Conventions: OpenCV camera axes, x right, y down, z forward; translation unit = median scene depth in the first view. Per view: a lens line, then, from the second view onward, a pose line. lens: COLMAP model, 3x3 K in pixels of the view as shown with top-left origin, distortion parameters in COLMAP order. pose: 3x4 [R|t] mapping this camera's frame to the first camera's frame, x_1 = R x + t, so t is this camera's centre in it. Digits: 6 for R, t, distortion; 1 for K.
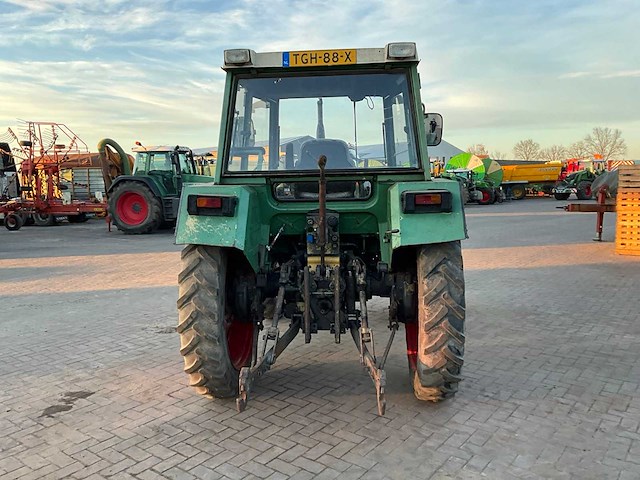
lens RADIAL K [[526.4, 0, 318.1], [0, 526.4, 237.3], [0, 0, 1]] dist [0.065899, -0.115848]
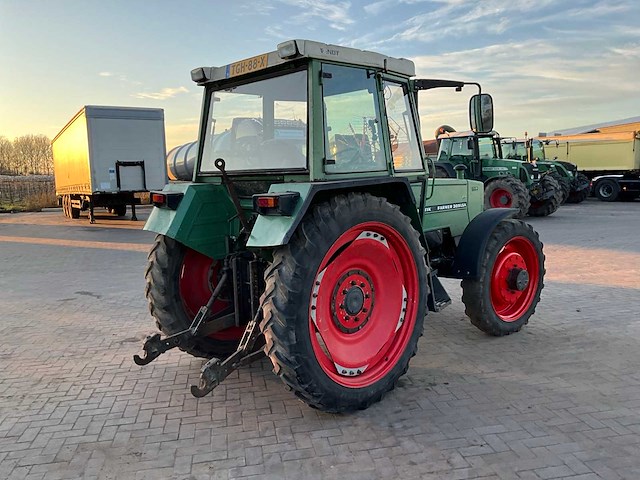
lens RADIAL K [[526.4, 0, 315.2], [0, 526.4, 235.2], [0, 0, 1]] dist [0.065899, -0.115848]
pose [[0.748243, 0.076511, -0.658998, 0.804946], [-0.055869, 0.997066, 0.052327, -0.057129], [0.661068, -0.002336, 0.750322, 0.269762]]
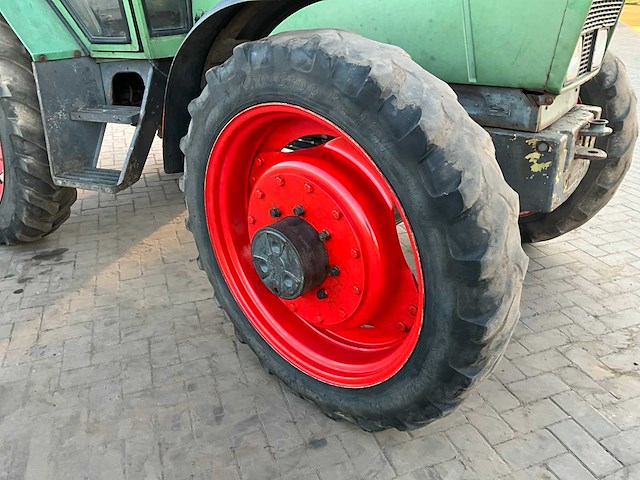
lens RADIAL K [[526.4, 0, 316.3], [0, 526.4, 239.5], [0, 0, 1]] dist [0.065899, -0.115848]
pose [[-0.532290, 0.388289, -0.752263, 0.580951], [-0.067353, 0.866368, 0.494844, -0.105647], [0.843879, 0.314068, -0.435006, 1.808876]]
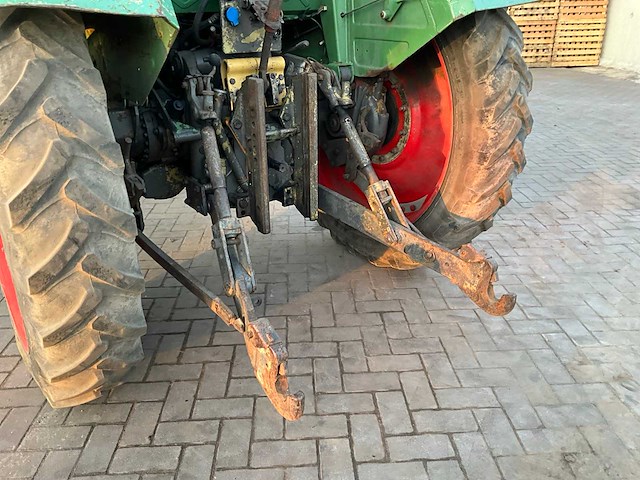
lens RADIAL K [[526.4, 0, 319.1], [0, 526.4, 241.1], [0, 0, 1]] dist [0.065899, -0.115848]
pose [[0.756878, -0.253871, 0.602234, -0.288264], [0.069862, 0.947620, 0.311666, 0.049931], [-0.649812, -0.193820, 0.734968, 0.574237]]
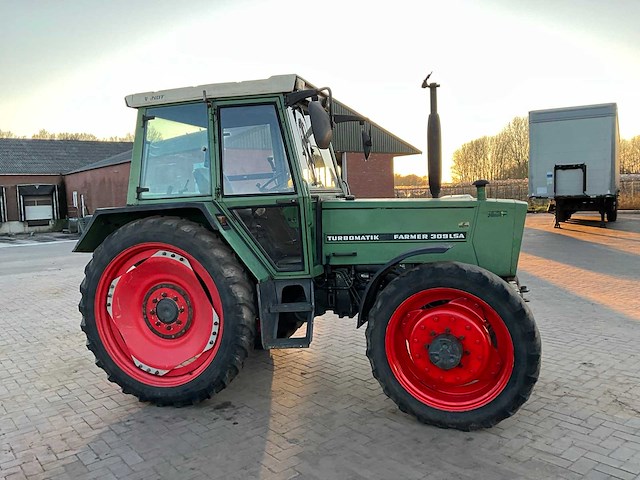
lens RADIAL K [[526.4, 0, 317.6], [0, 526.4, 234.8], [0, 0, 1]] dist [0.065899, -0.115848]
pose [[-0.213083, 0.105425, -0.971330, 1.226454], [-0.056421, 0.991175, 0.119956, -0.200173], [0.975404, 0.080363, -0.205255, 1.583825]]
